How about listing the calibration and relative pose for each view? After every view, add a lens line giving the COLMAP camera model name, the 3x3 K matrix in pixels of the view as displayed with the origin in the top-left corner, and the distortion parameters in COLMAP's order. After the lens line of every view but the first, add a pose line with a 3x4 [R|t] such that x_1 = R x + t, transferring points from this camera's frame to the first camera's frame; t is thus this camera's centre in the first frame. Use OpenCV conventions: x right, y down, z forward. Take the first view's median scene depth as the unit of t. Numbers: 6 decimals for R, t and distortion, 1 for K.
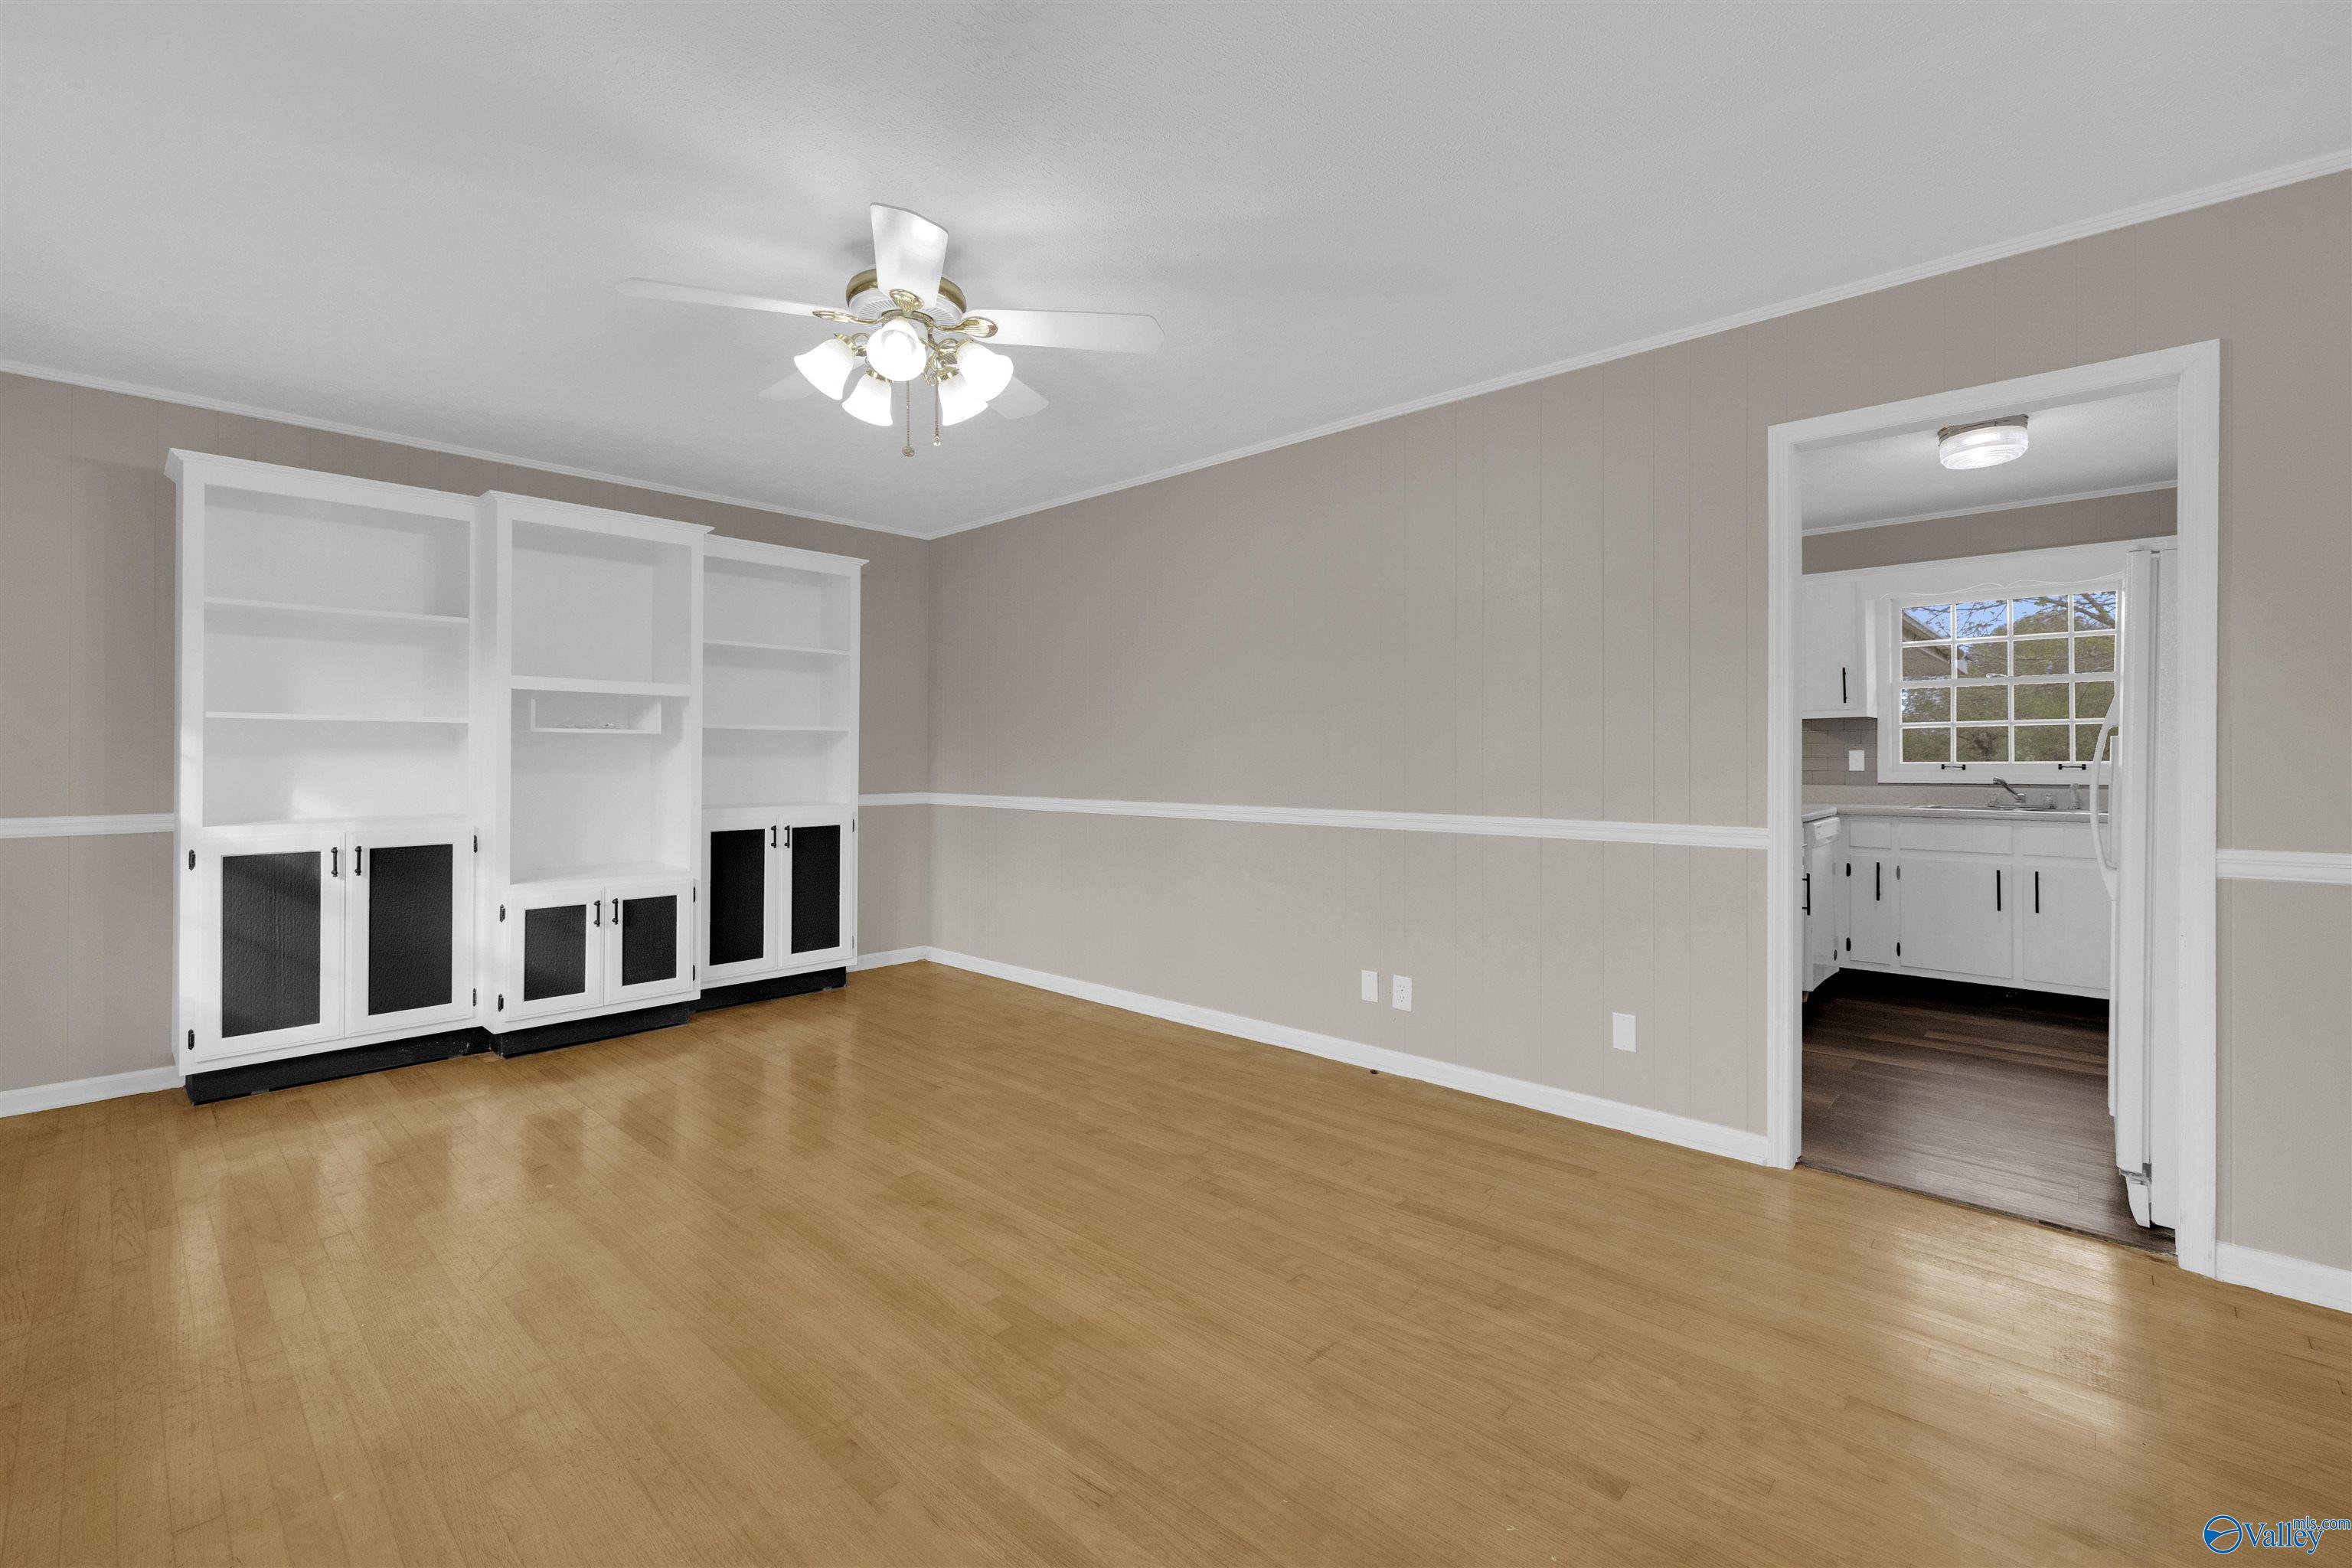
lens RADIAL K [[999.3, 0, 1178.3], [0, 999.3, 742.7], [0, 0, 1]] dist [0.000436, -0.000056]
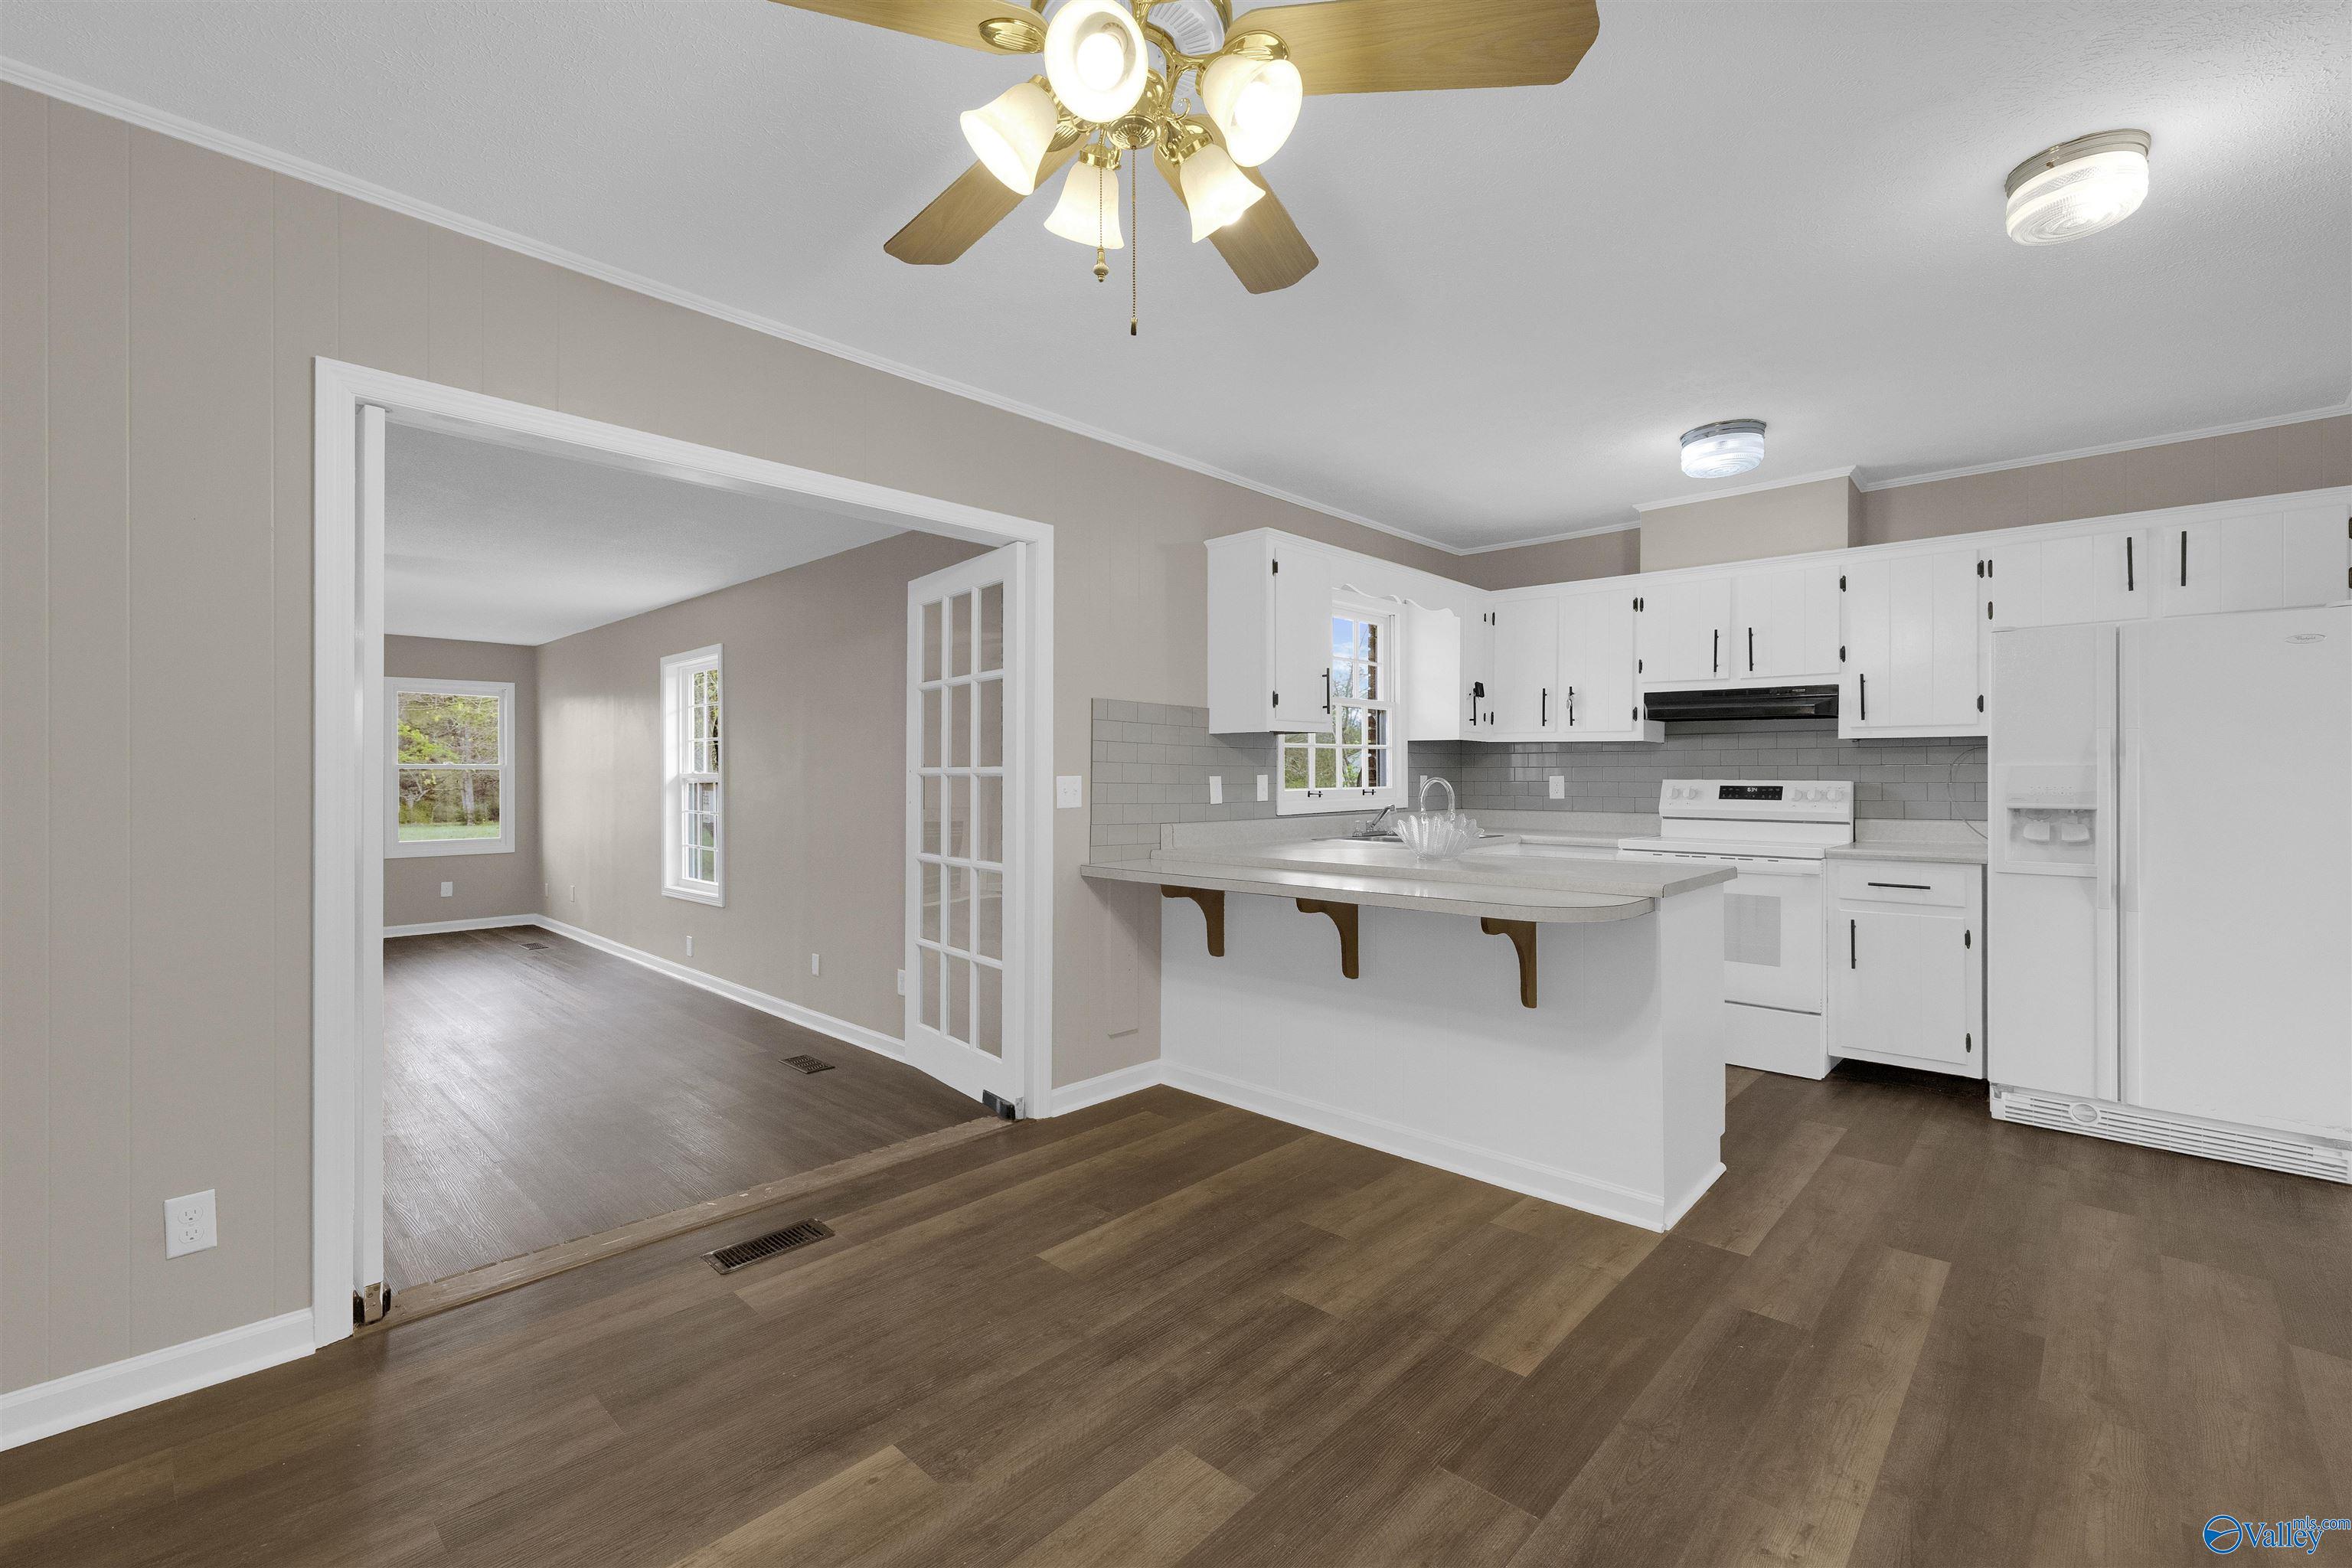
lens RADIAL K [[996.2, 0, 1168.0], [0, 996.2, 775.2], [0, 0, 1]] dist [0.002118, -0.000085]
pose [[0.015902, 0.001270, 0.999873, -0.109196], [-0.011519, 0.999933, -0.001087, 0.010405], [-0.999807, -0.011500, 0.015916, 1.170605]]
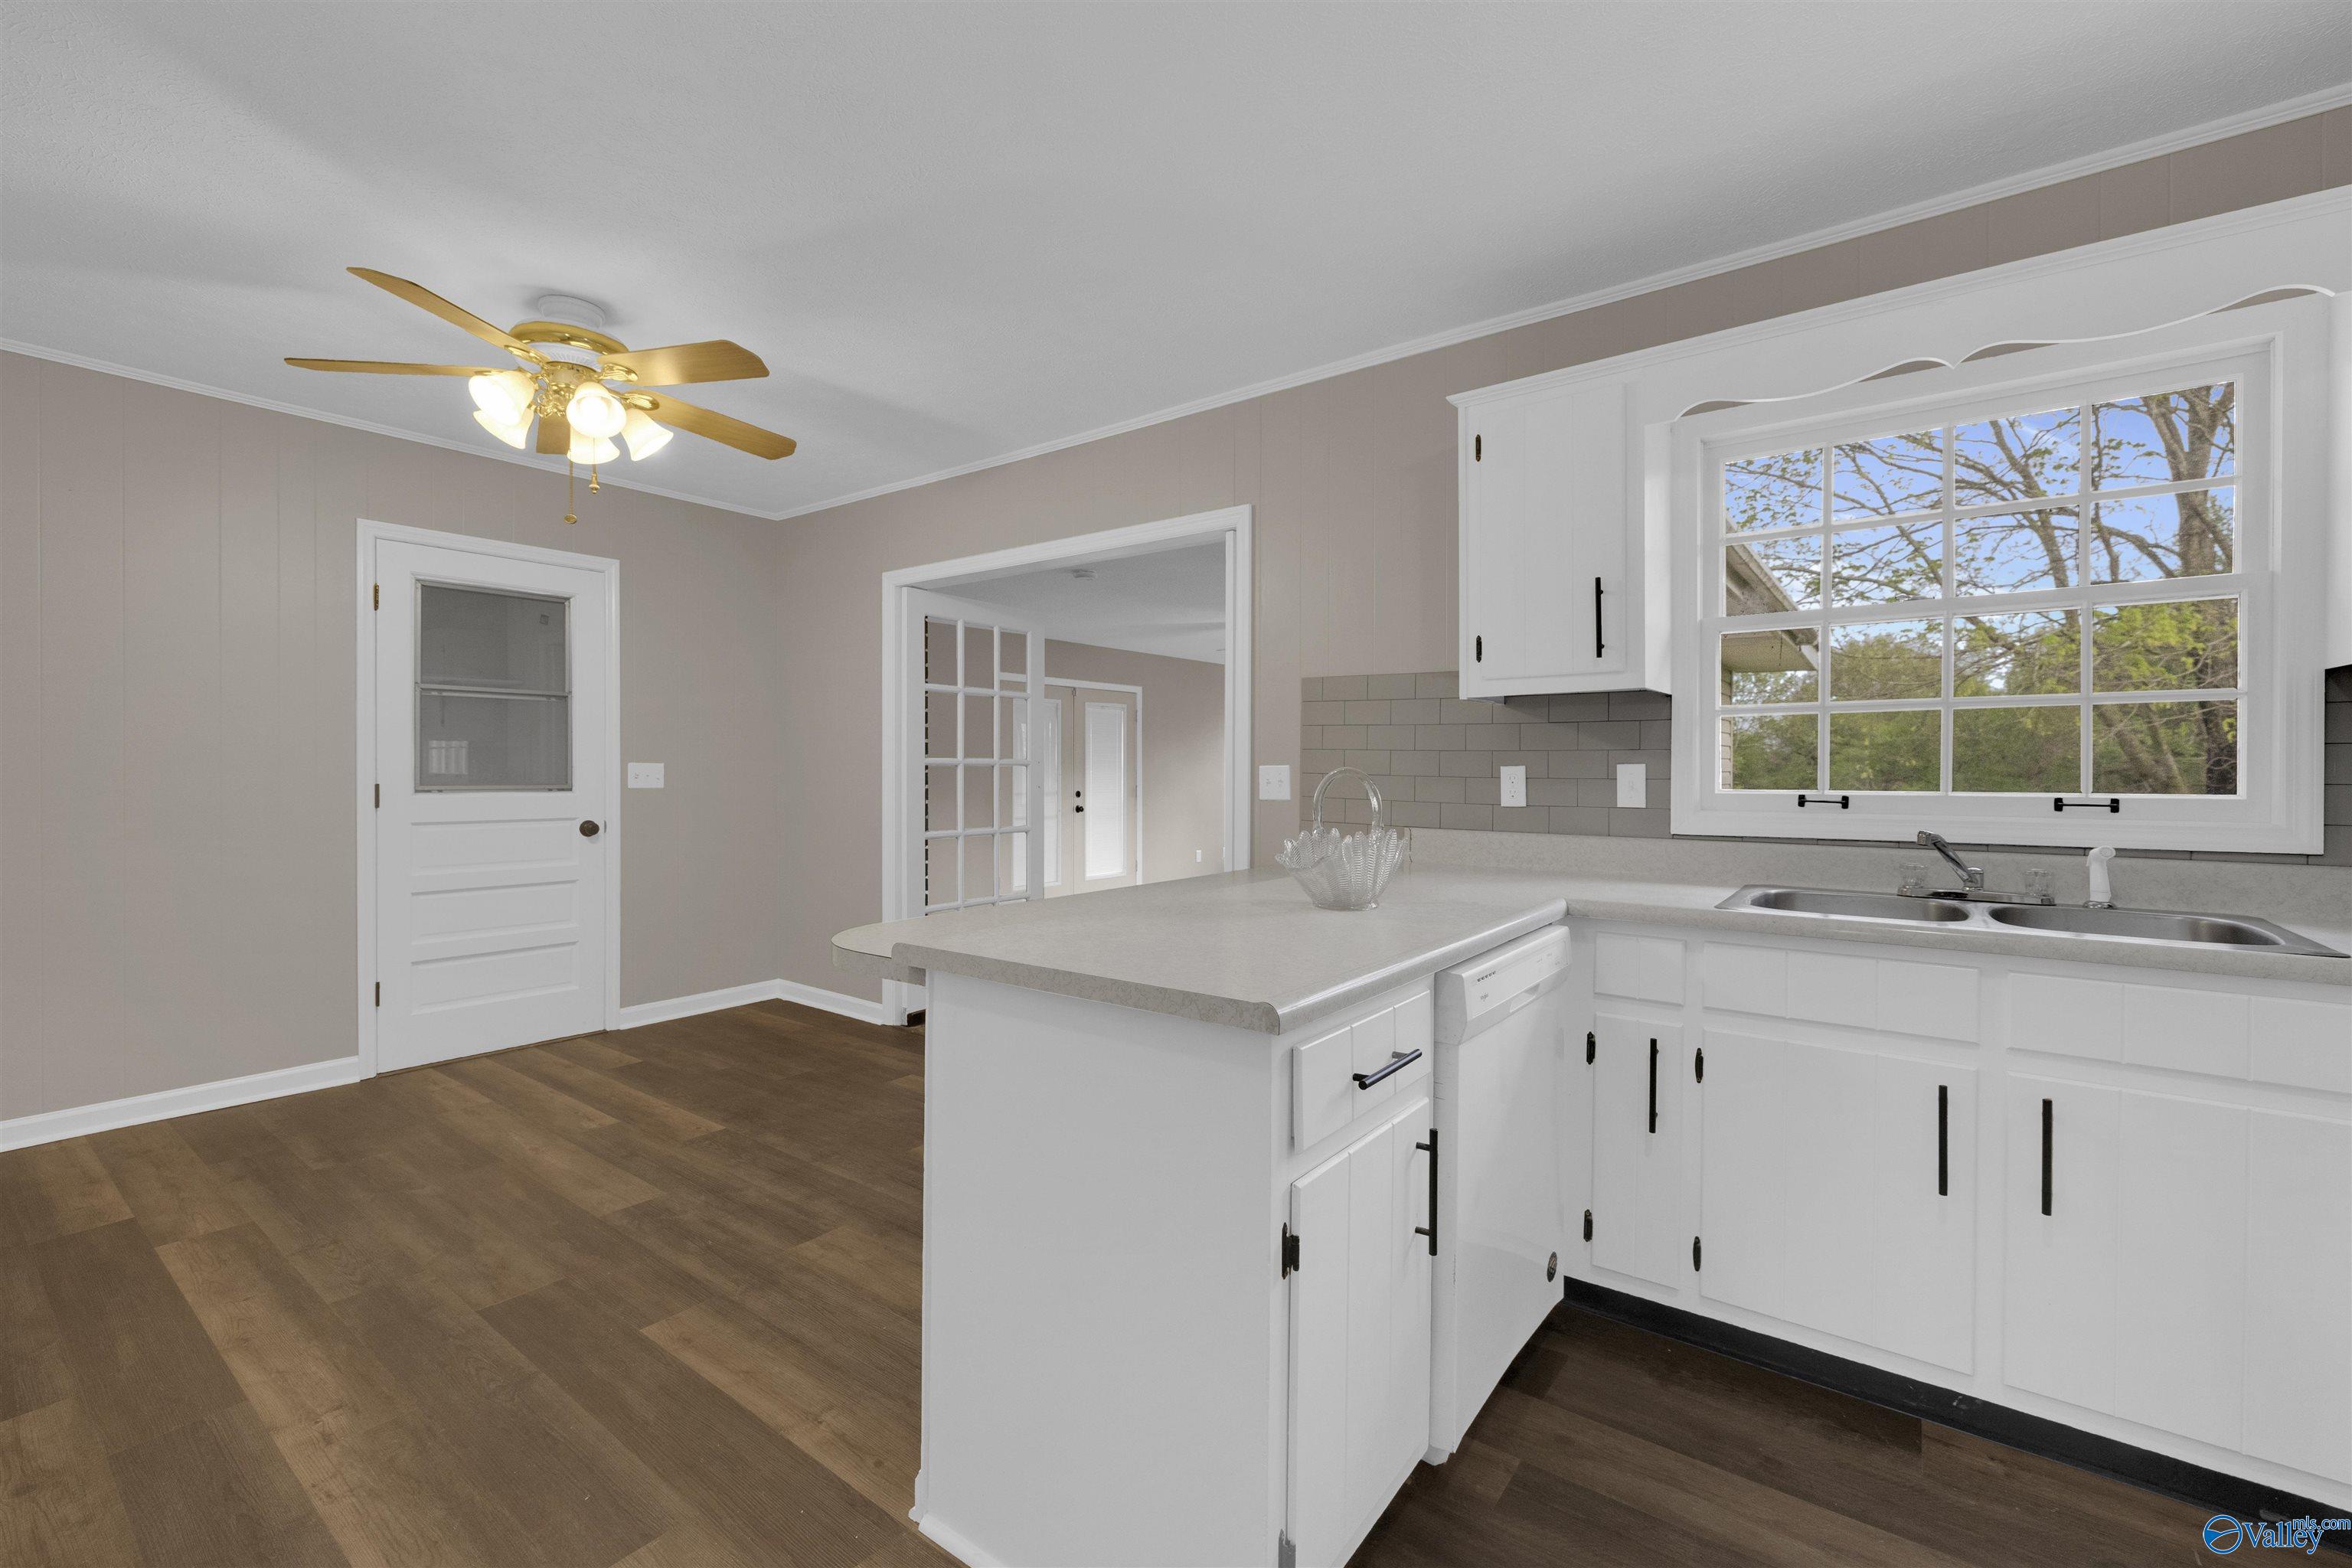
lens RADIAL K [[996.2, 0, 1168.0], [0, 996.2, 775.2], [0, 0, 1]] dist [0.002118, -0.000085]
pose [[0.995458, 0.000048, 0.095206, 0.458788], [-0.002020, 0.999785, 0.020617, 0.003876], [-0.095184, -0.020716, 0.995244, 0.608880]]
